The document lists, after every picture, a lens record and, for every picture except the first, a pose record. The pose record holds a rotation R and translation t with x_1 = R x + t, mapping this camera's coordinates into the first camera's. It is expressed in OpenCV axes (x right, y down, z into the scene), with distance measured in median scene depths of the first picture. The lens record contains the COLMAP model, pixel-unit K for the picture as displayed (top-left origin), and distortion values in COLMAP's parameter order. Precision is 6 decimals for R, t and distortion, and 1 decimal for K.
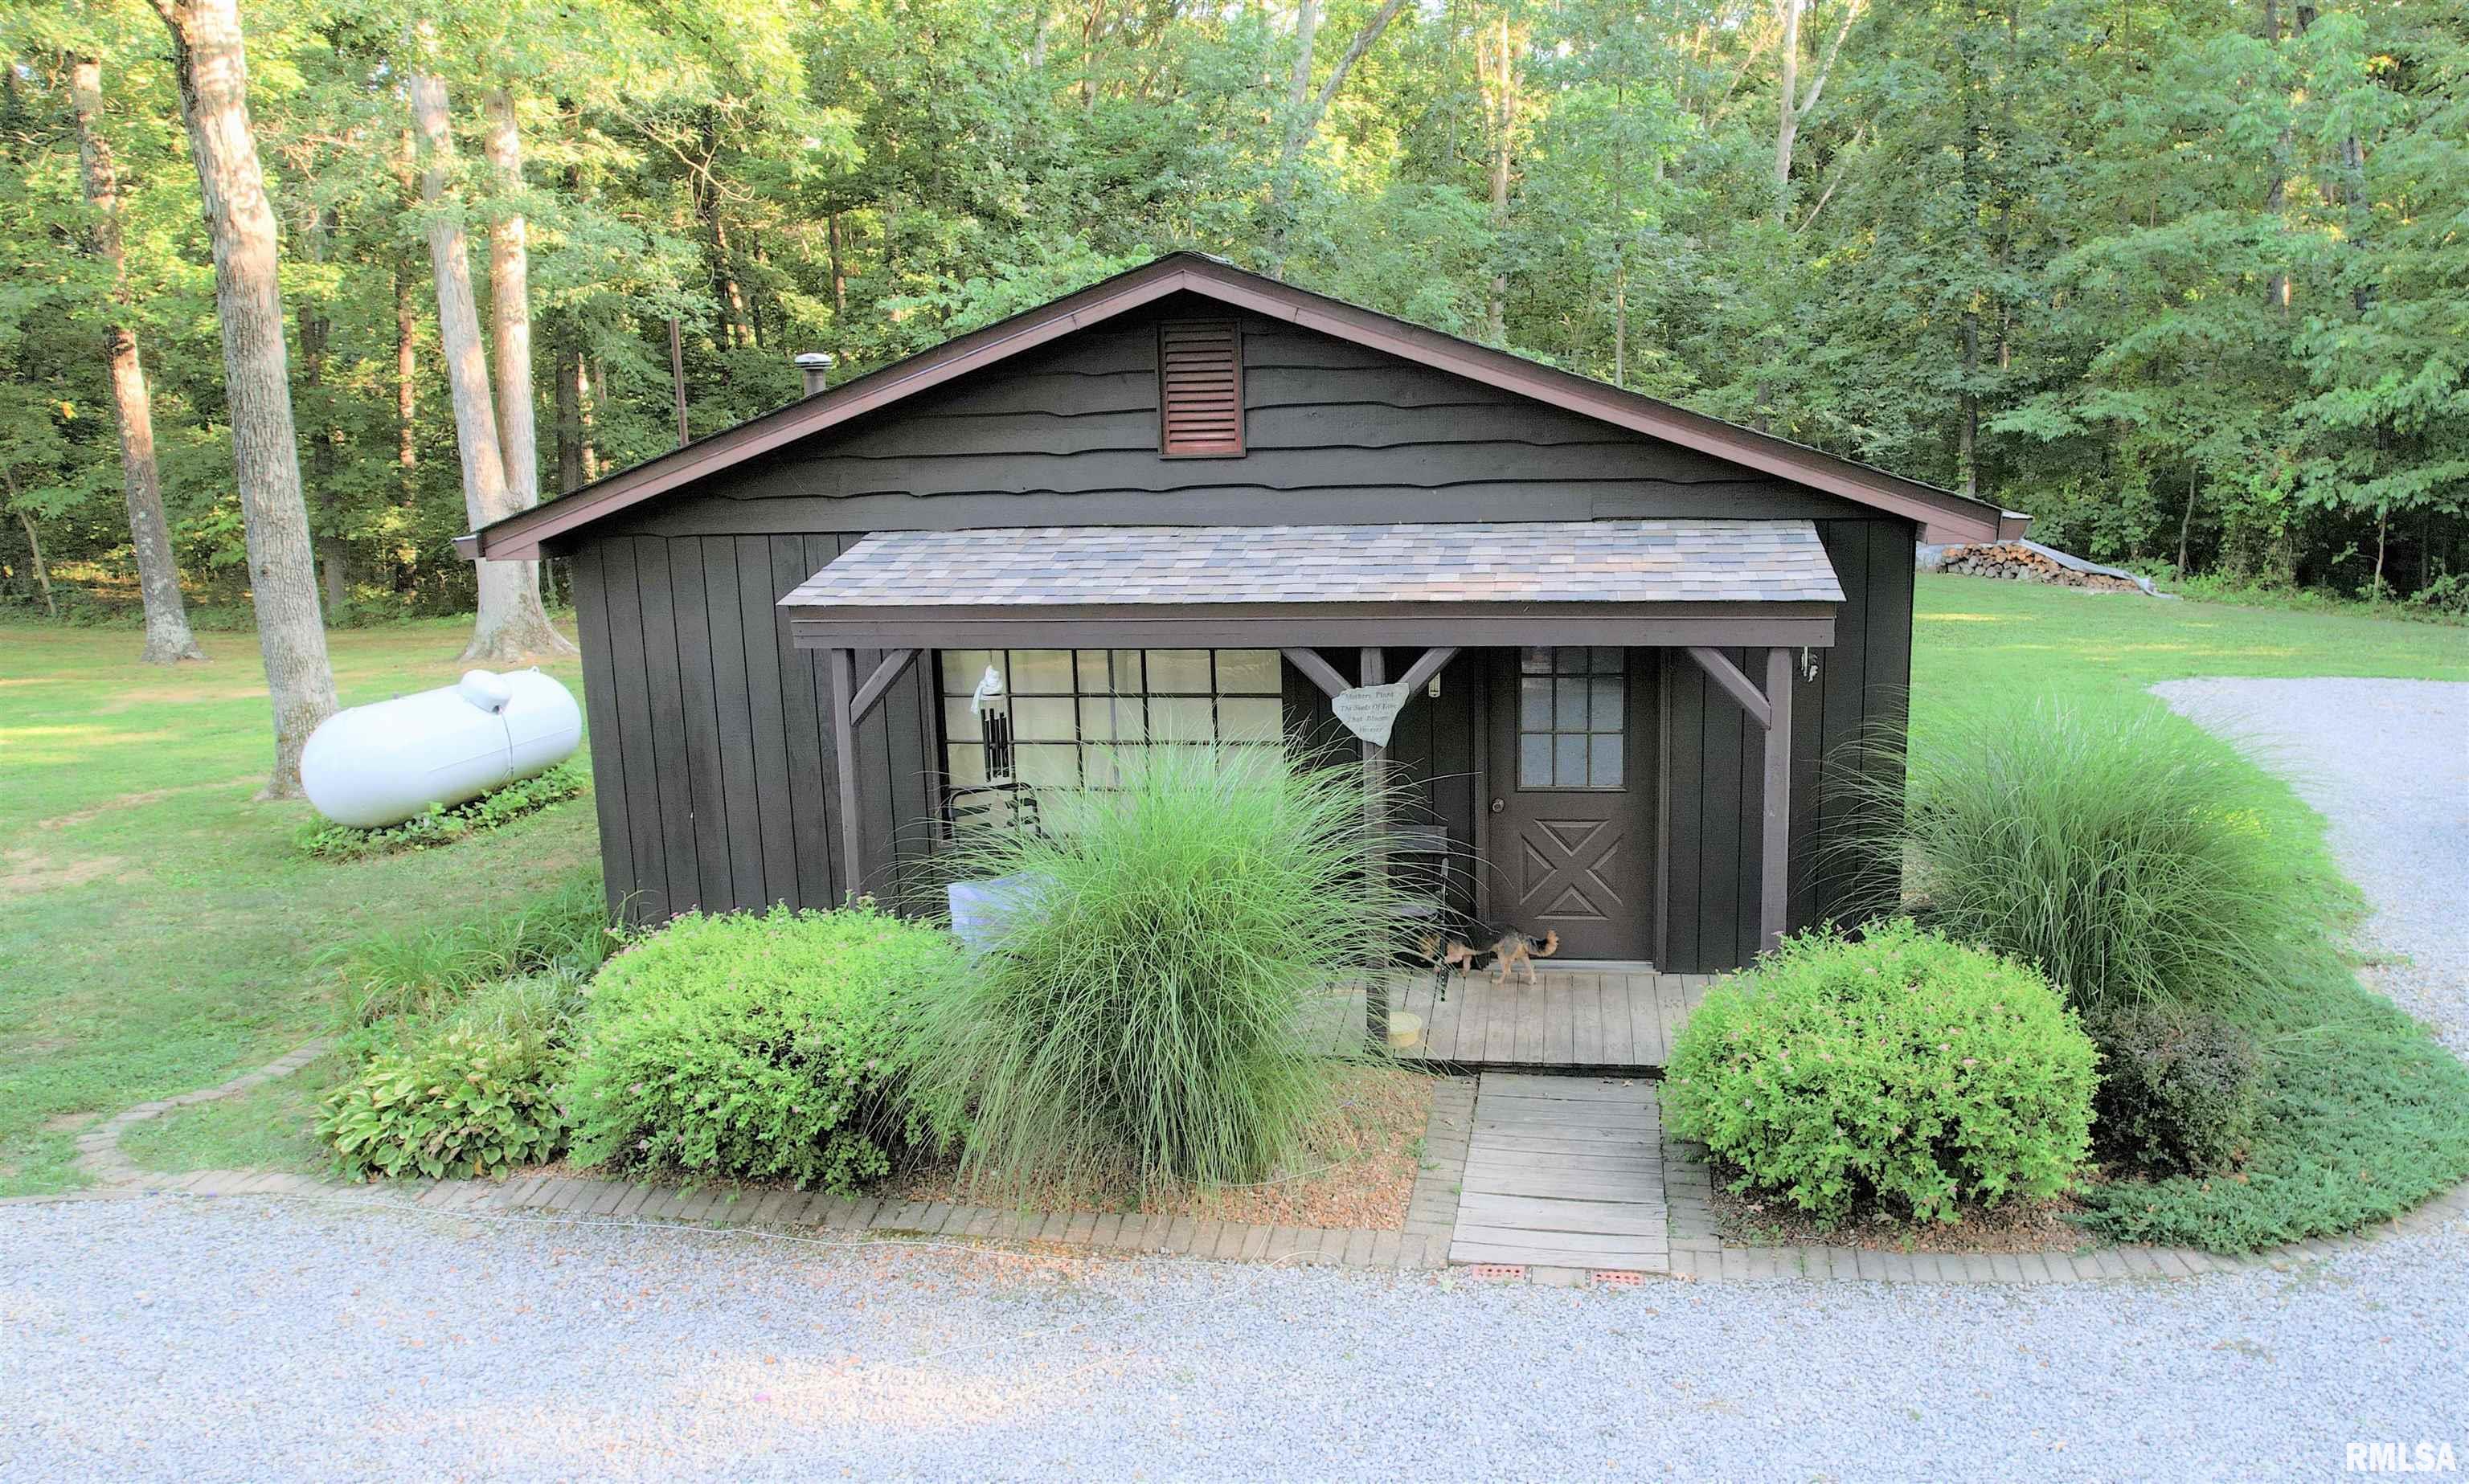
lens RADIAL K [[1745.7, 0, 1234.5], [0, 1745.7, 742.0], [0, 0, 1]] dist [0.005709, 0.003946]
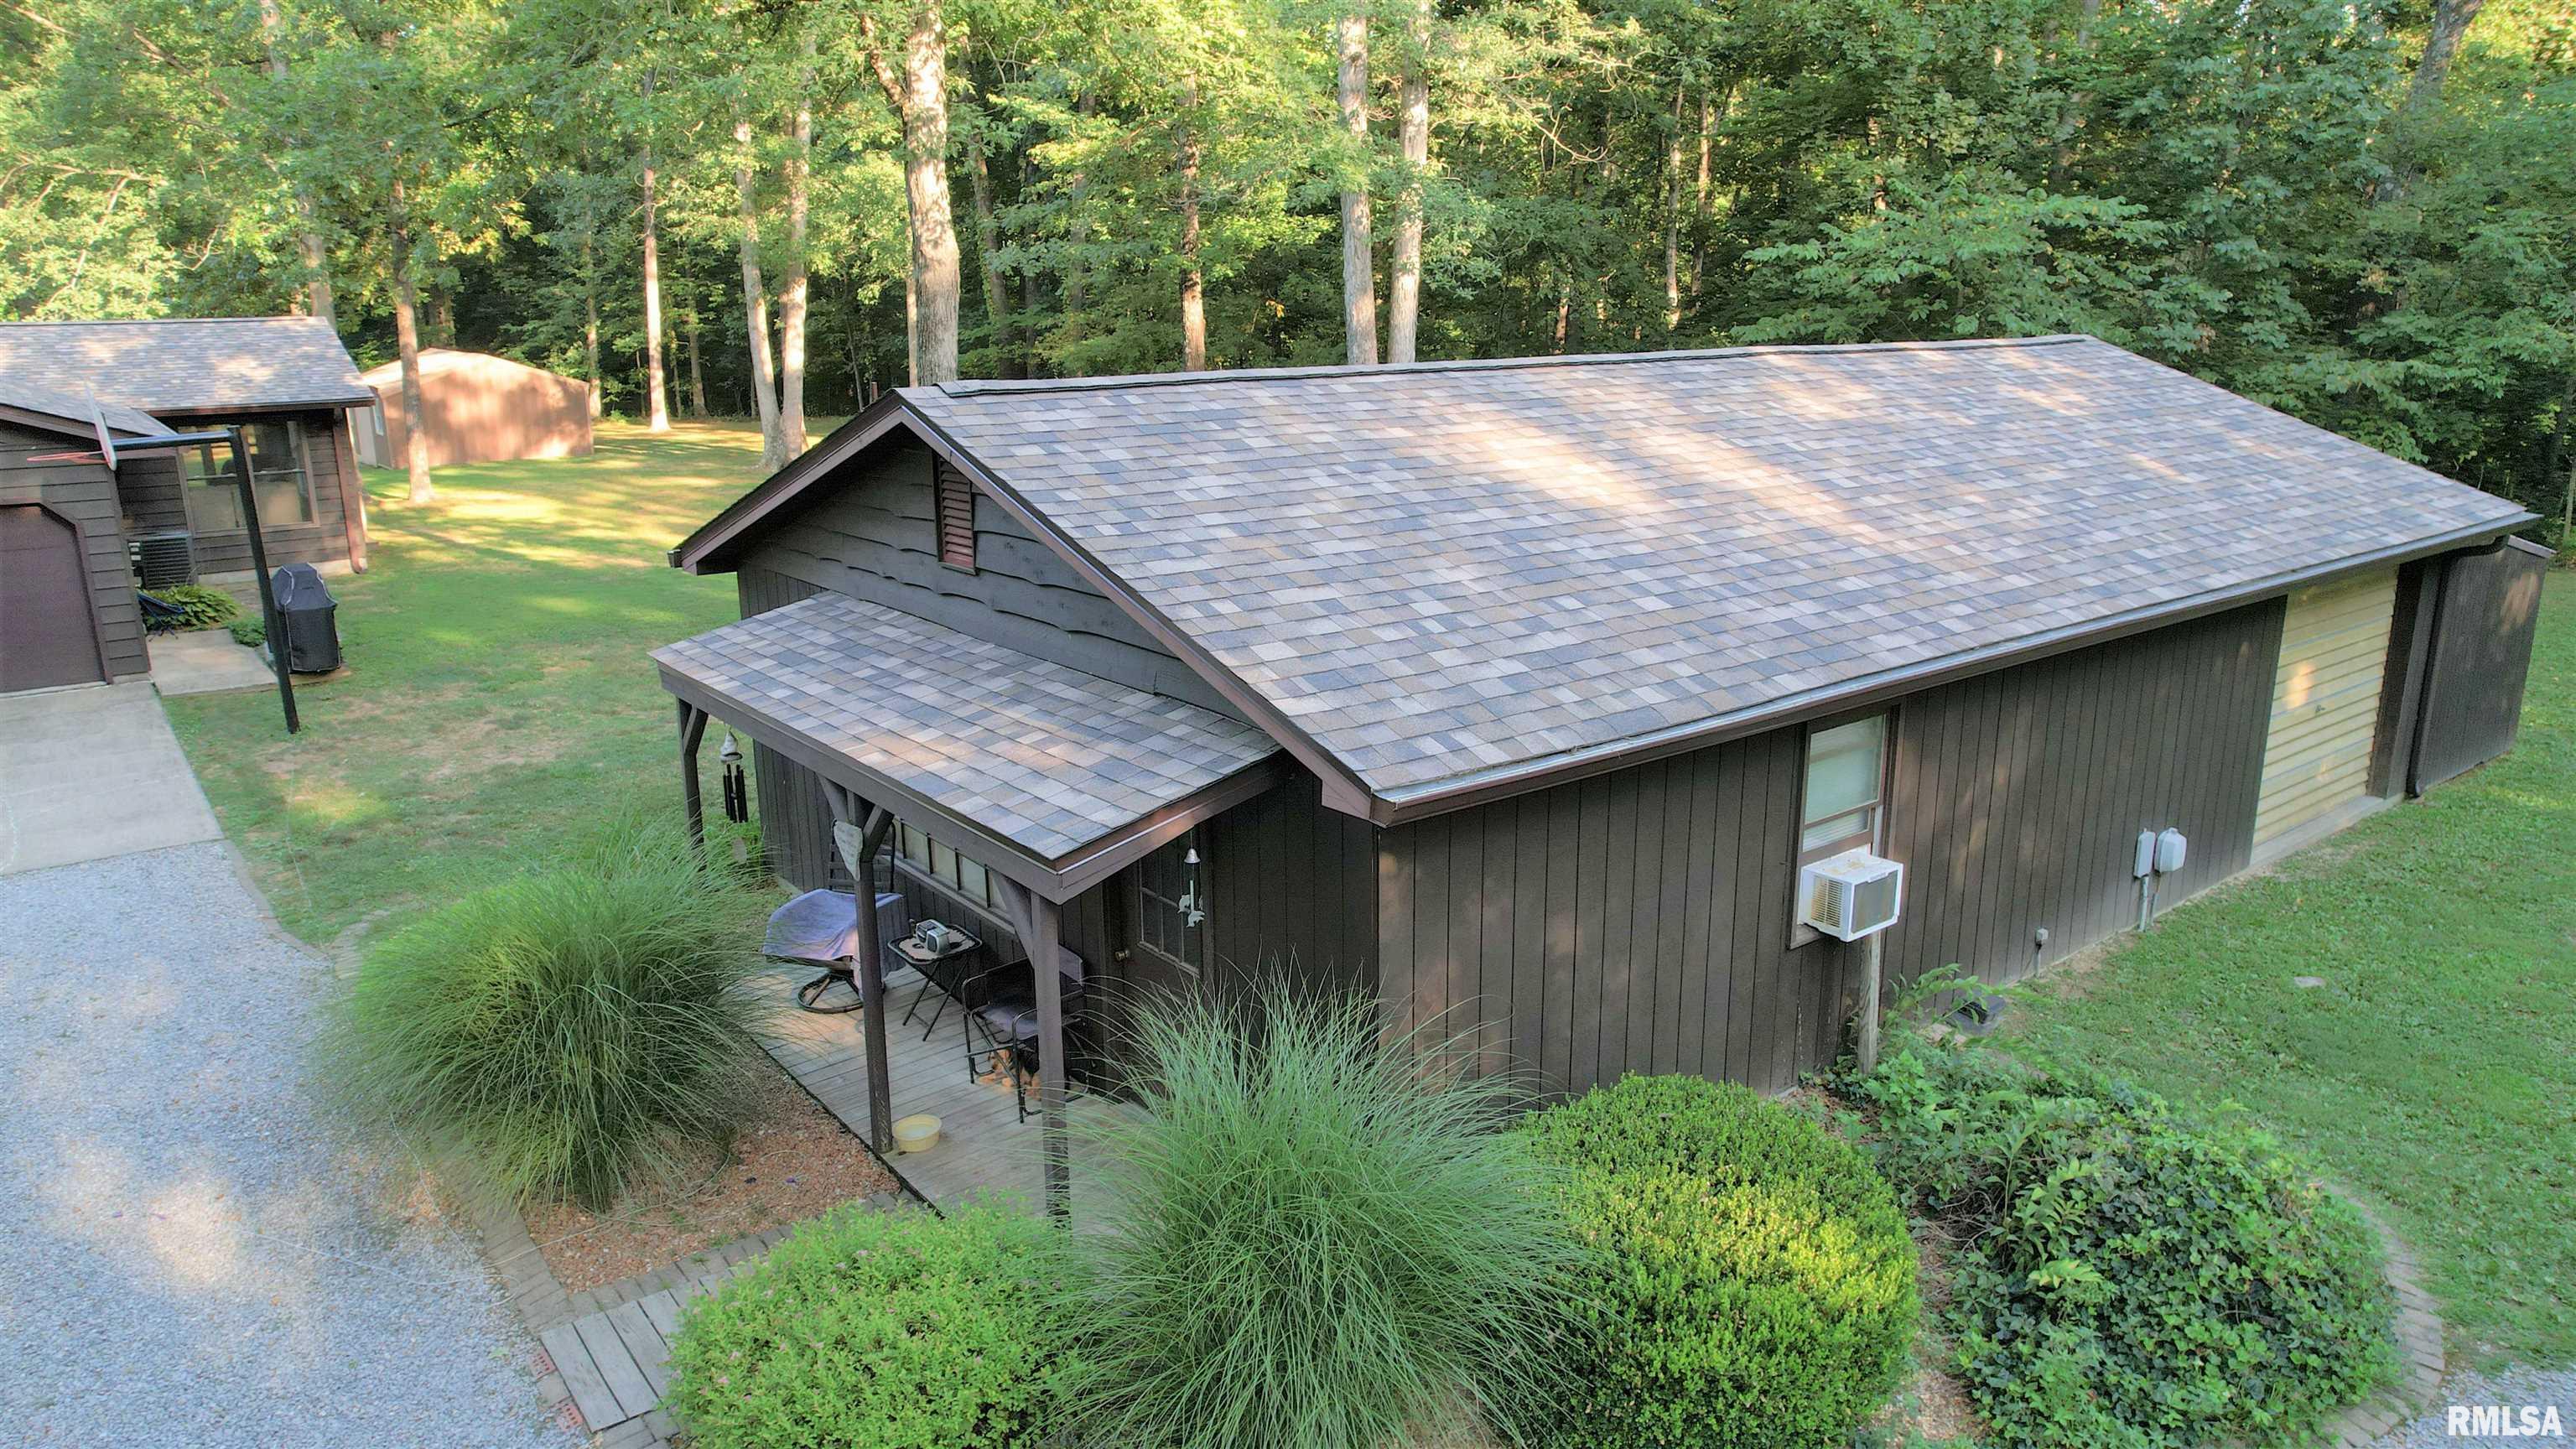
lens RADIAL K [[1634.4, 0, 1288.0], [0, 1634.4, 724.5], [0, 0, 1]] dist [0.000493, 0.001955]
pose [[0.743930, 0.194436, -0.639346, 0.284530], [-0.140757, 0.980863, 0.134515, -0.083165], [0.653265, -0.010077, 0.757062, 0.128573]]
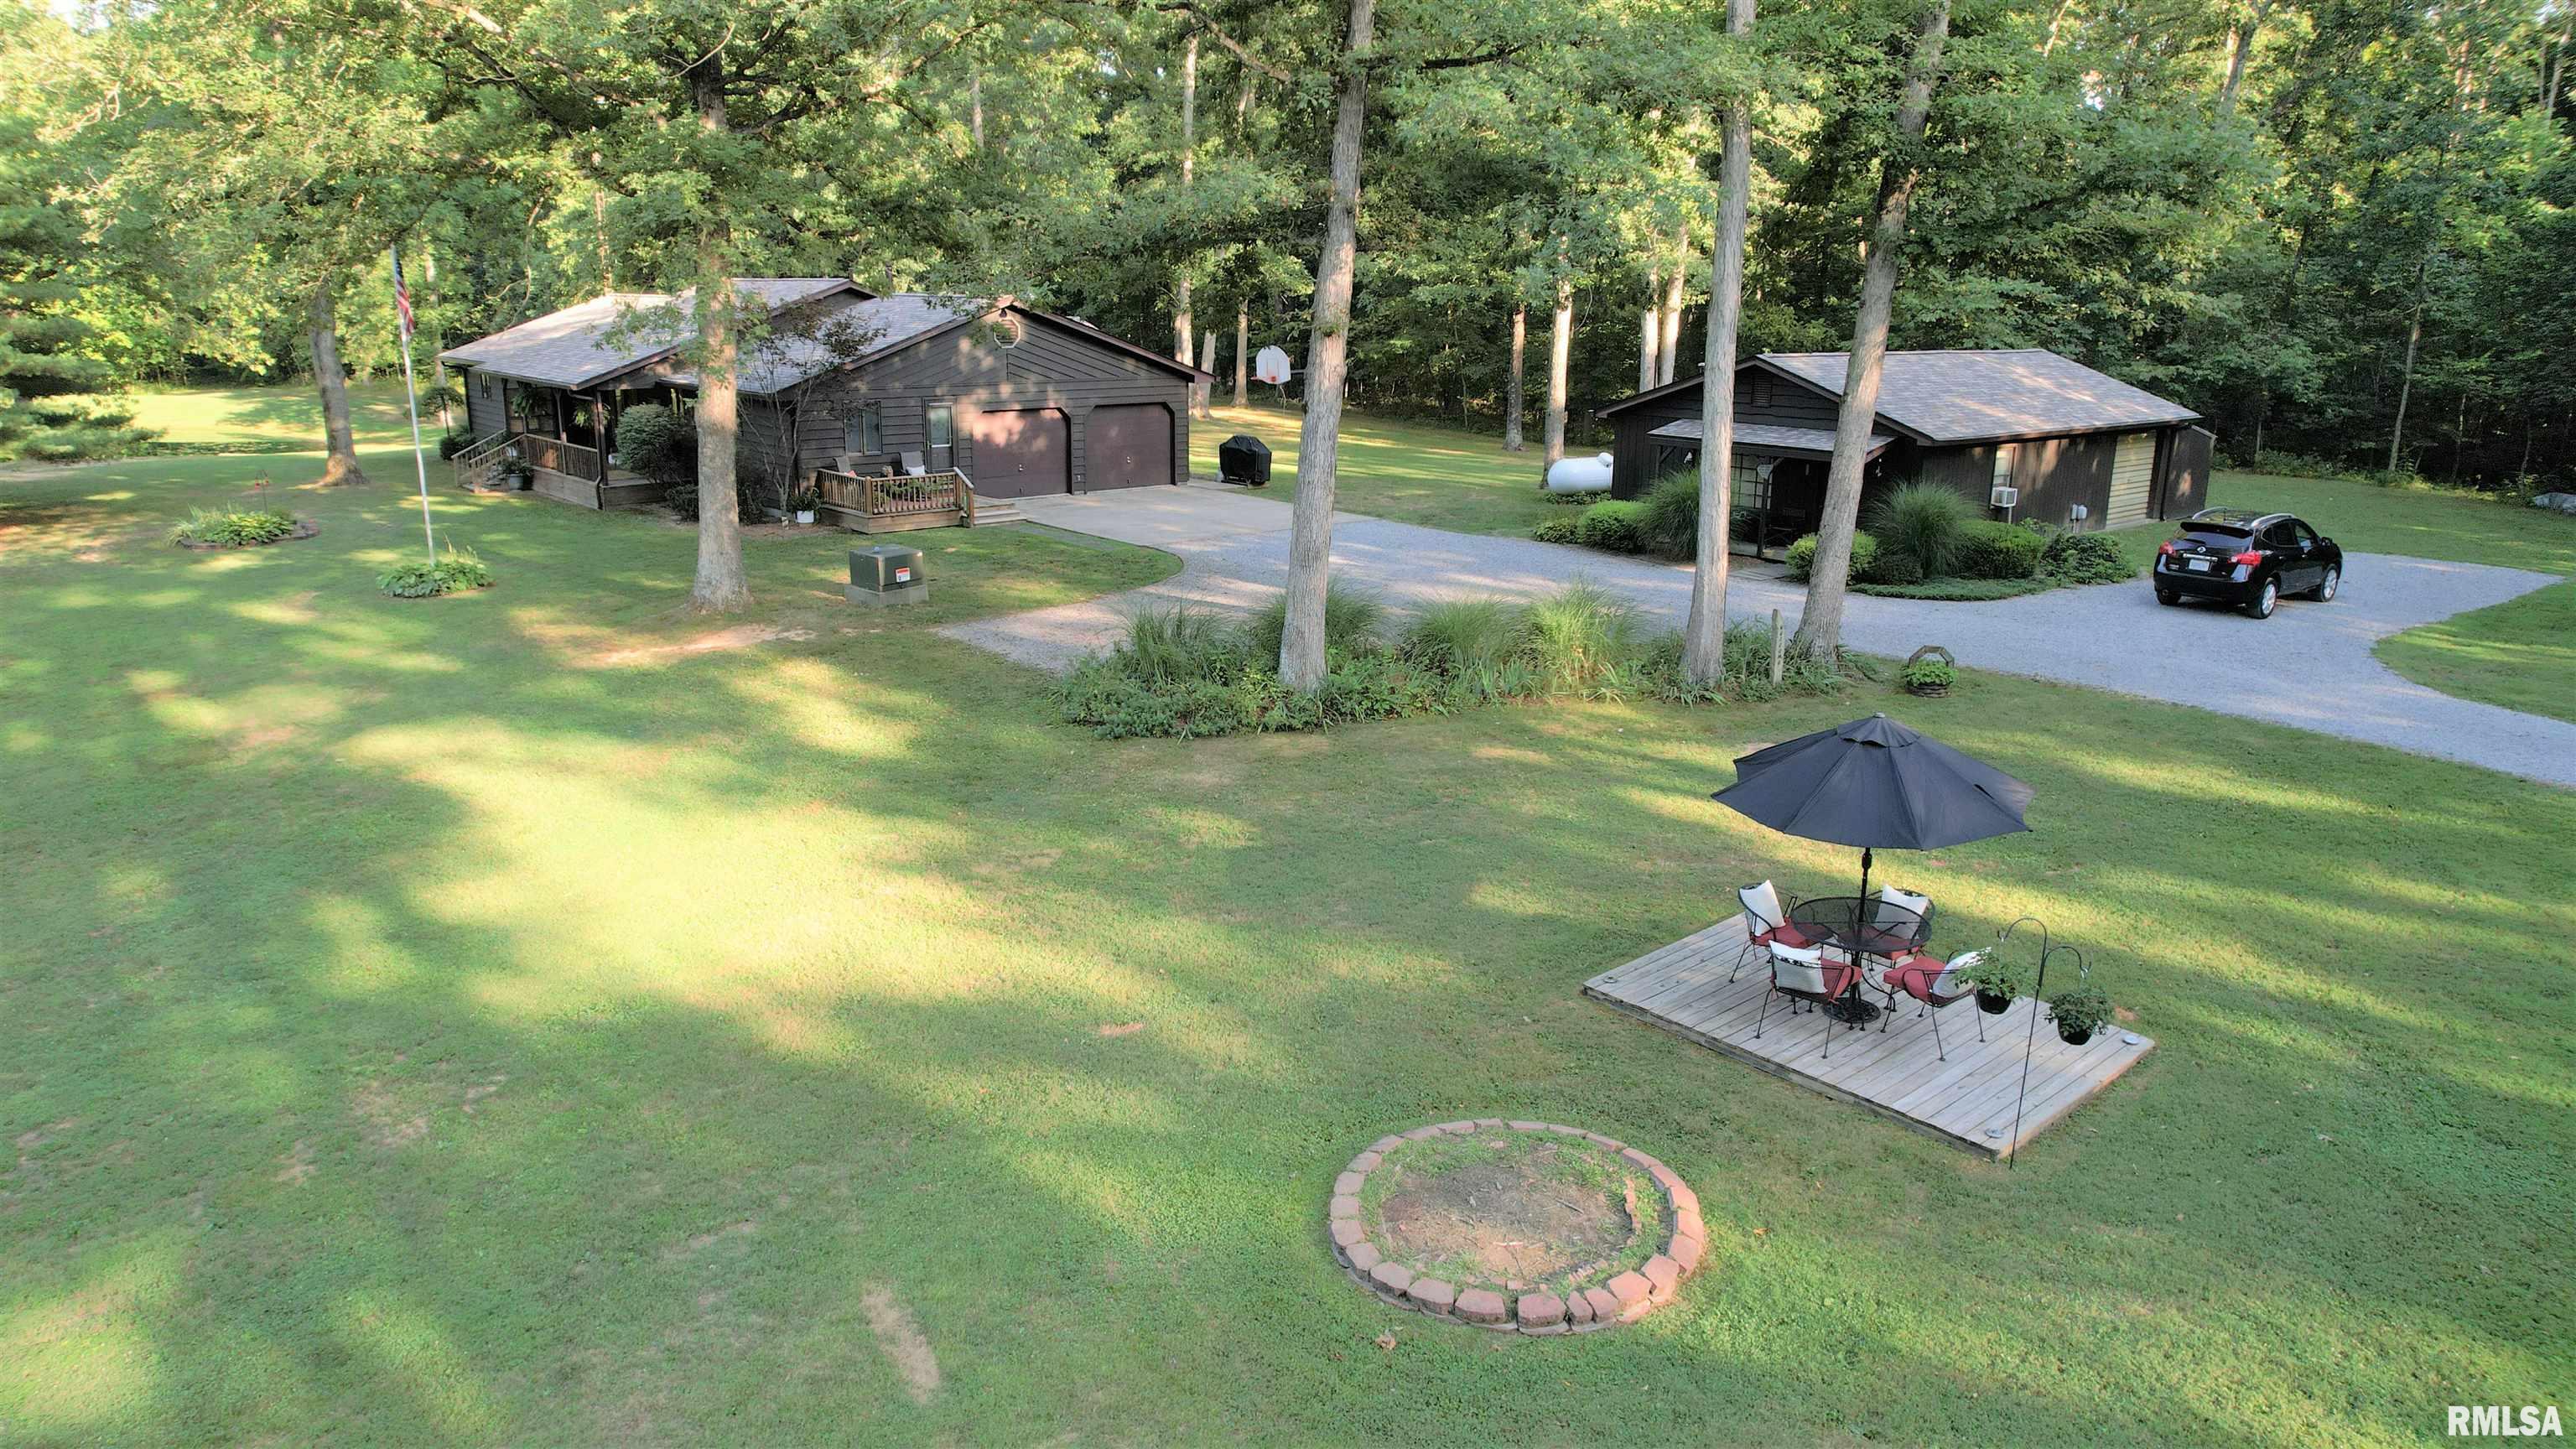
lens RADIAL K [[1539.0, 0, 1288.0], [0, 1539.0, 724.5], [0, 0, 1]] dist [-0.016908, -0.000322]
pose [[0.772941, 0.204846, -0.600500, 0.486087], [-0.152196, 0.978676, 0.137951, 0.077686], [0.615954, -0.015234, 0.787635, -0.838978]]
